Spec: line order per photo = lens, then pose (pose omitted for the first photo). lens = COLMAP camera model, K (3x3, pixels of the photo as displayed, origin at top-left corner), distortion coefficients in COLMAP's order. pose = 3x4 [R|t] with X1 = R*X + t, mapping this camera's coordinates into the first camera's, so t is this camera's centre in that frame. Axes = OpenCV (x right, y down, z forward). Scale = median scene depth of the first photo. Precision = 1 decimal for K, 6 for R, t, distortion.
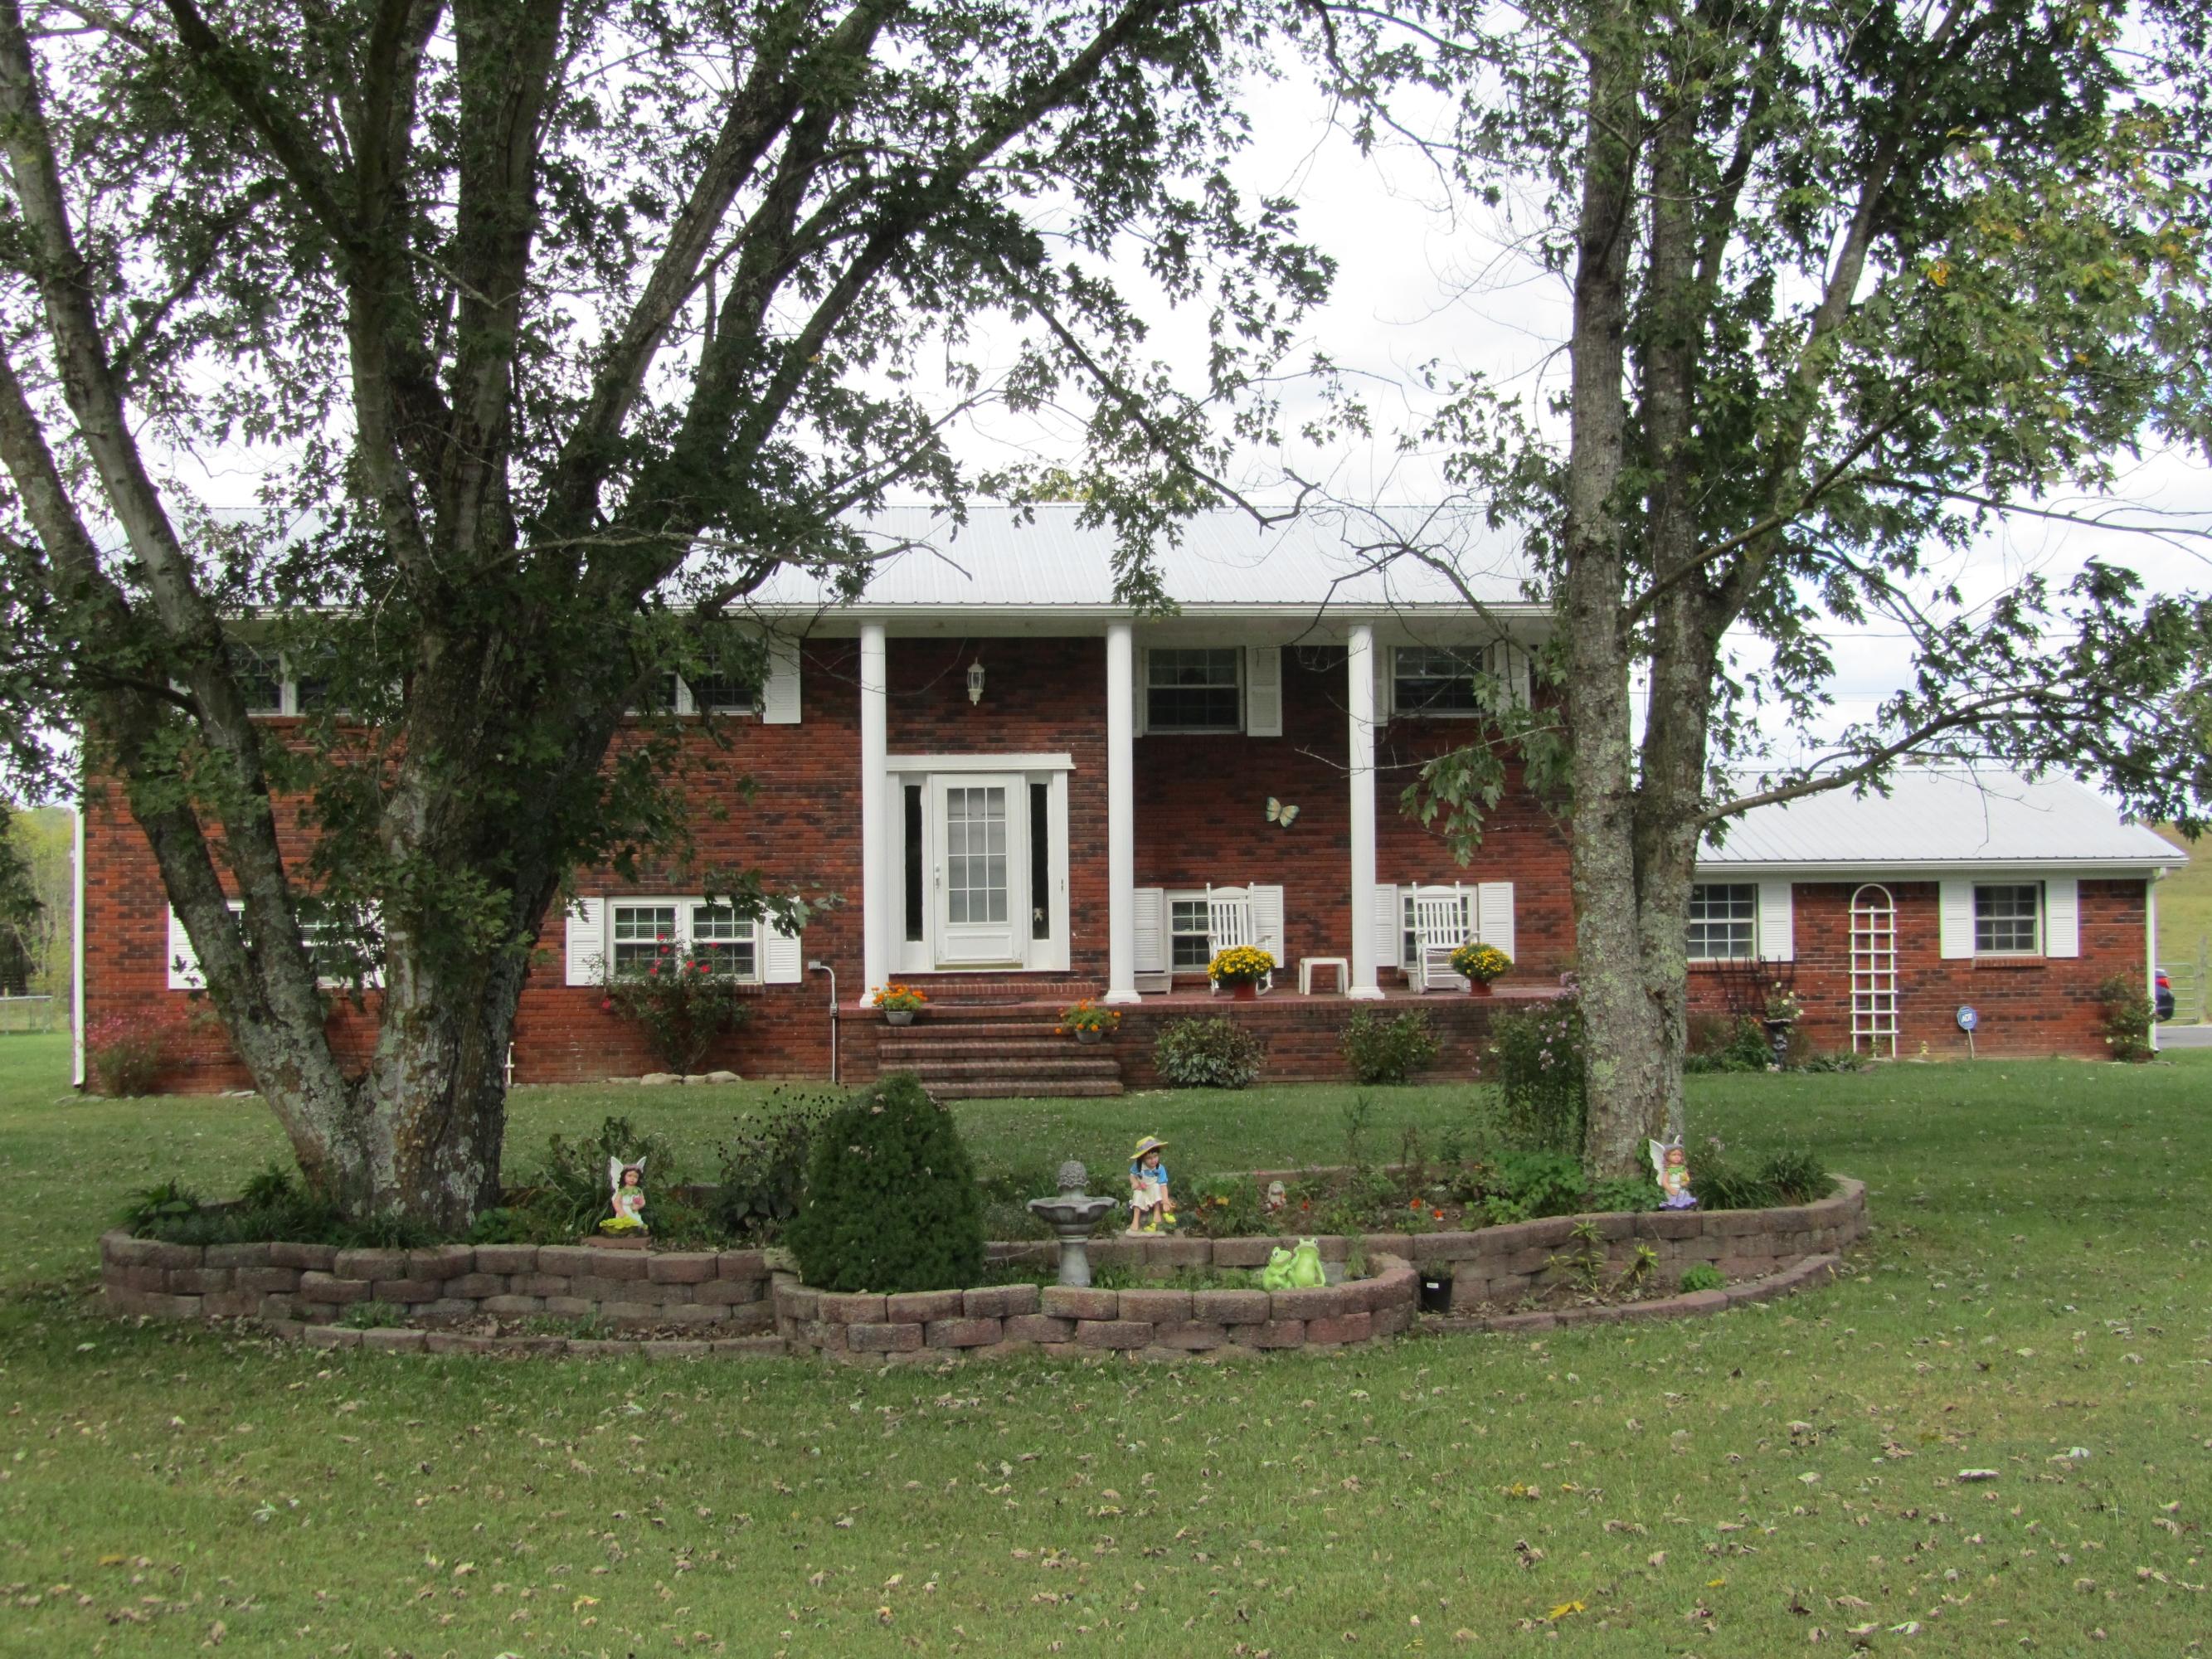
lens RADIAL K [[2648.7, 0, 1106.0], [0, 2648.7, 829.5], [0, 0, 1]] dist [-0.080773, -0.015279]
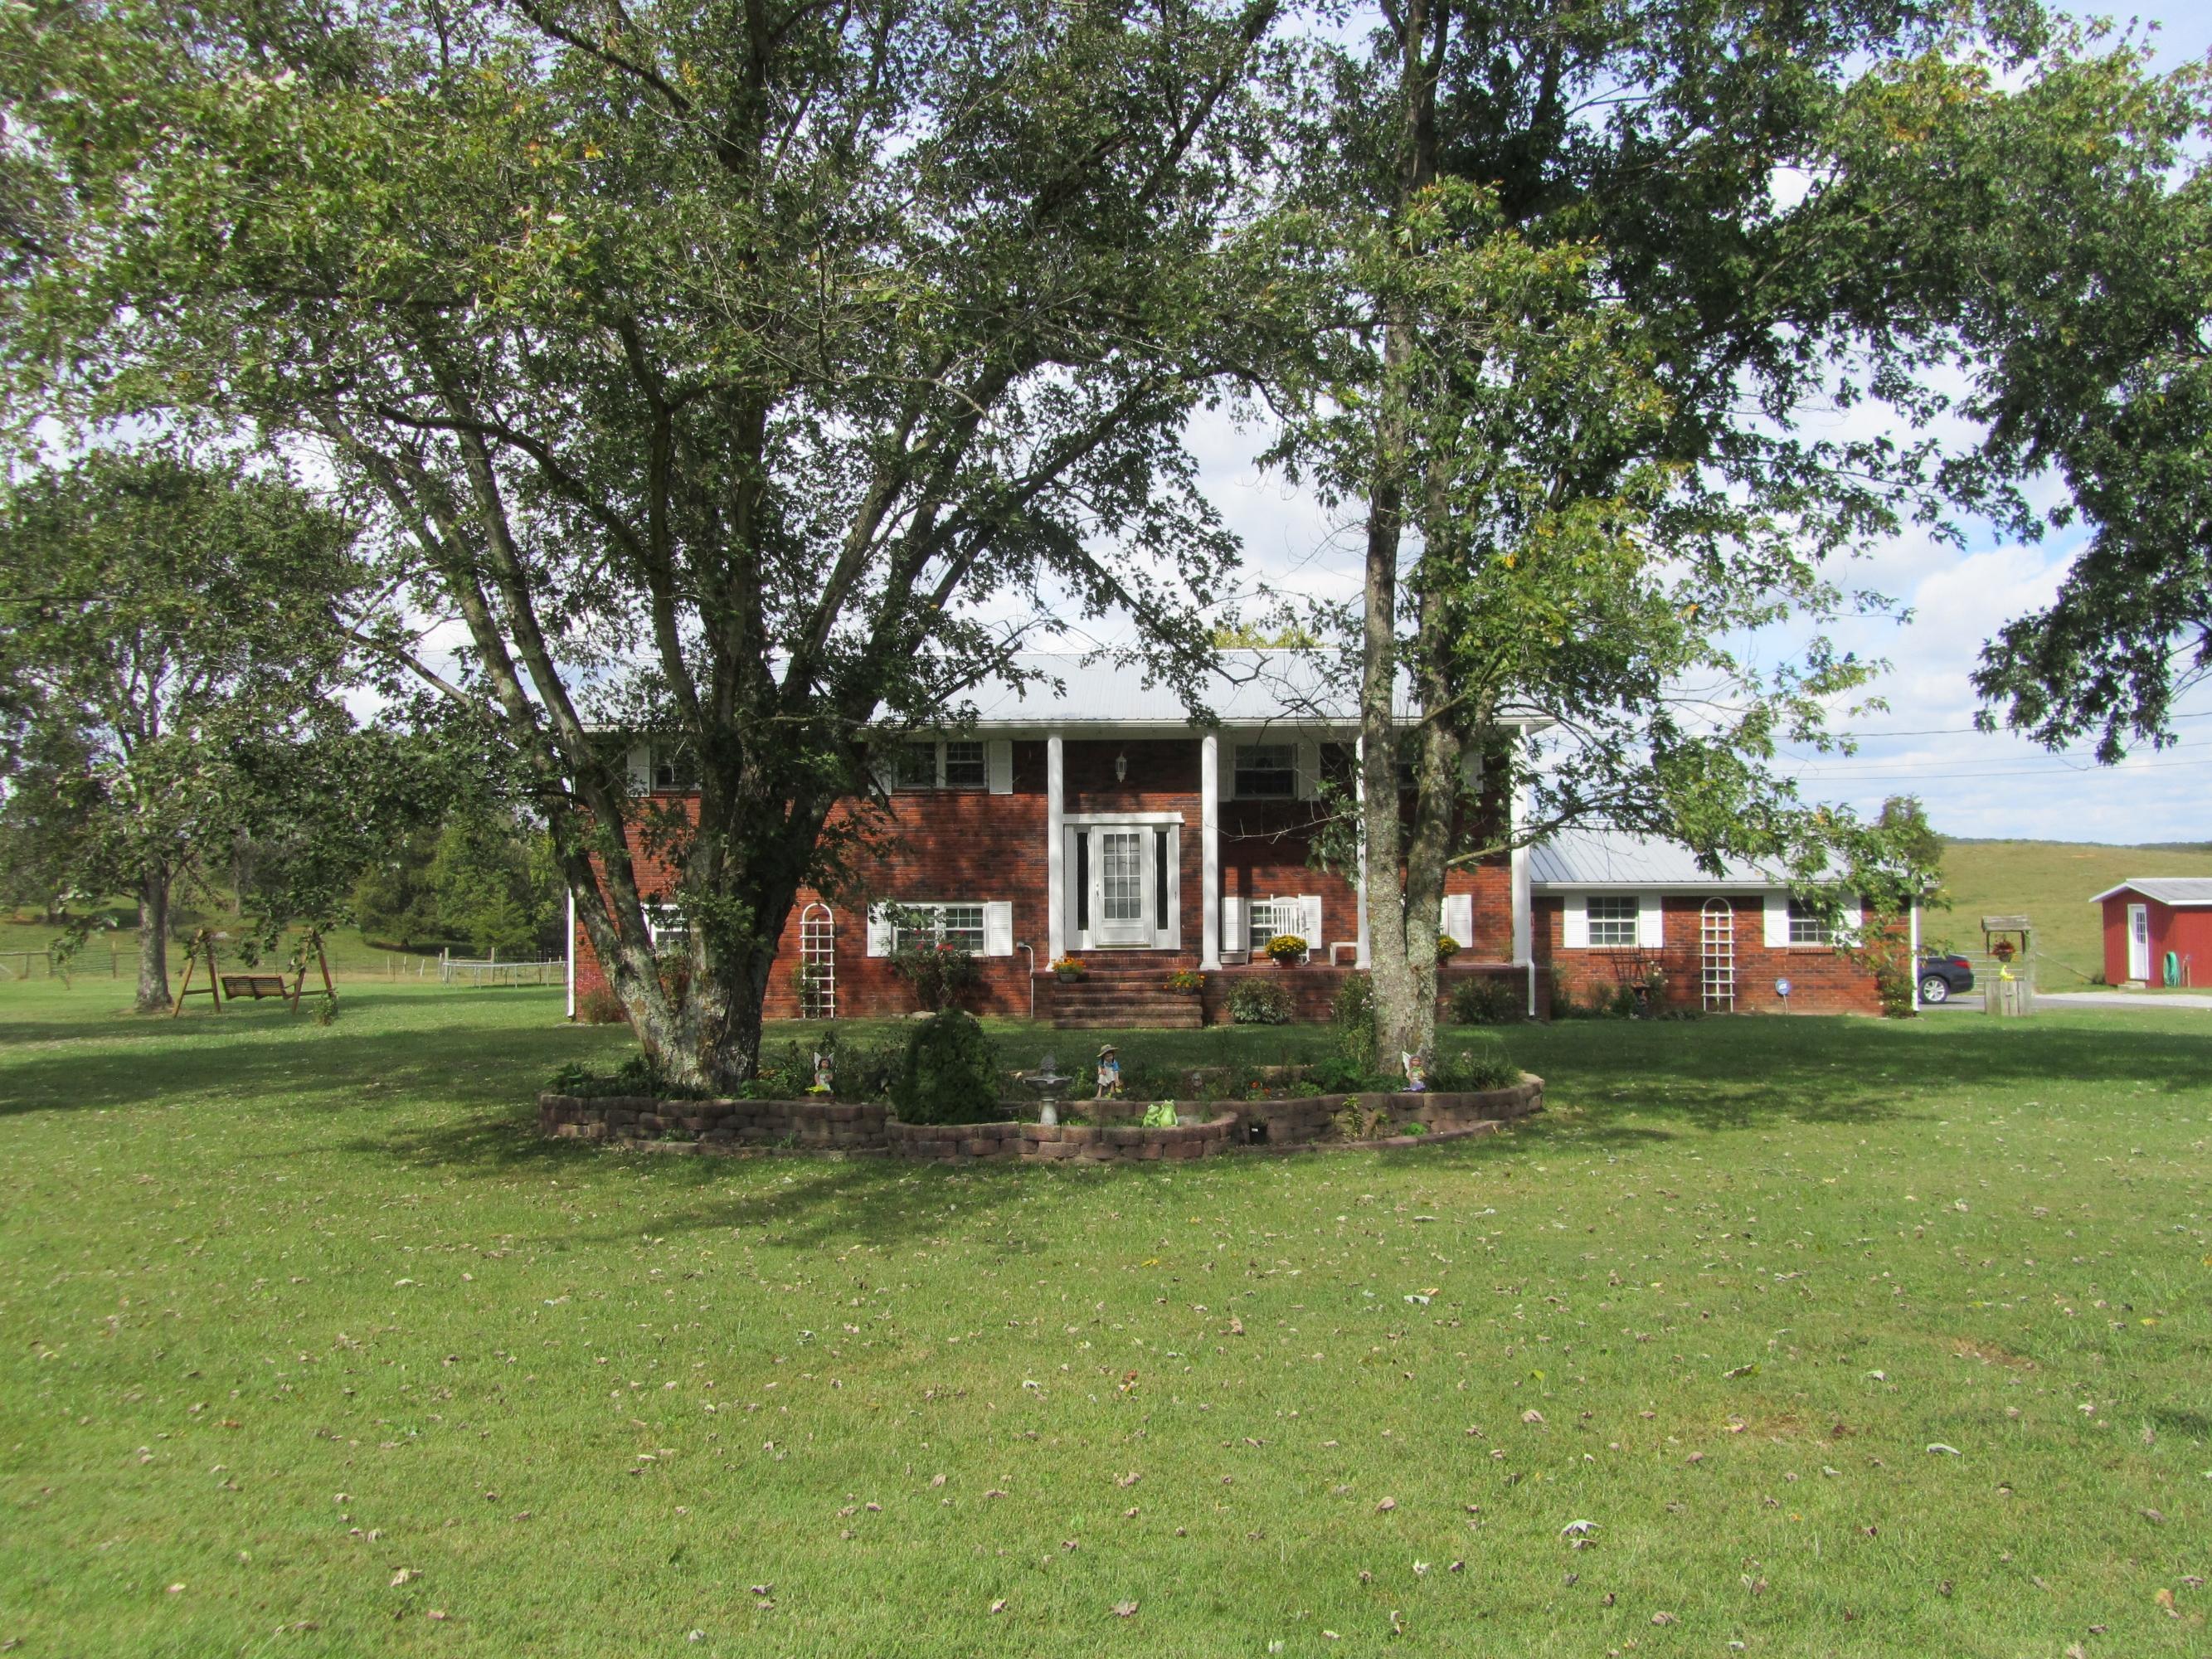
lens RADIAL K [[1804.8, 0, 1106.0], [0, 1804.8, 829.5], [0, 0, 1]] dist [0.008172, -0.000233]
pose [[0.994538, 0.001402, -0.104367, 0.056681], [-0.002660, 0.999925, -0.011922, -0.005738], [0.104342, 0.012135, 0.994467, -0.085357]]
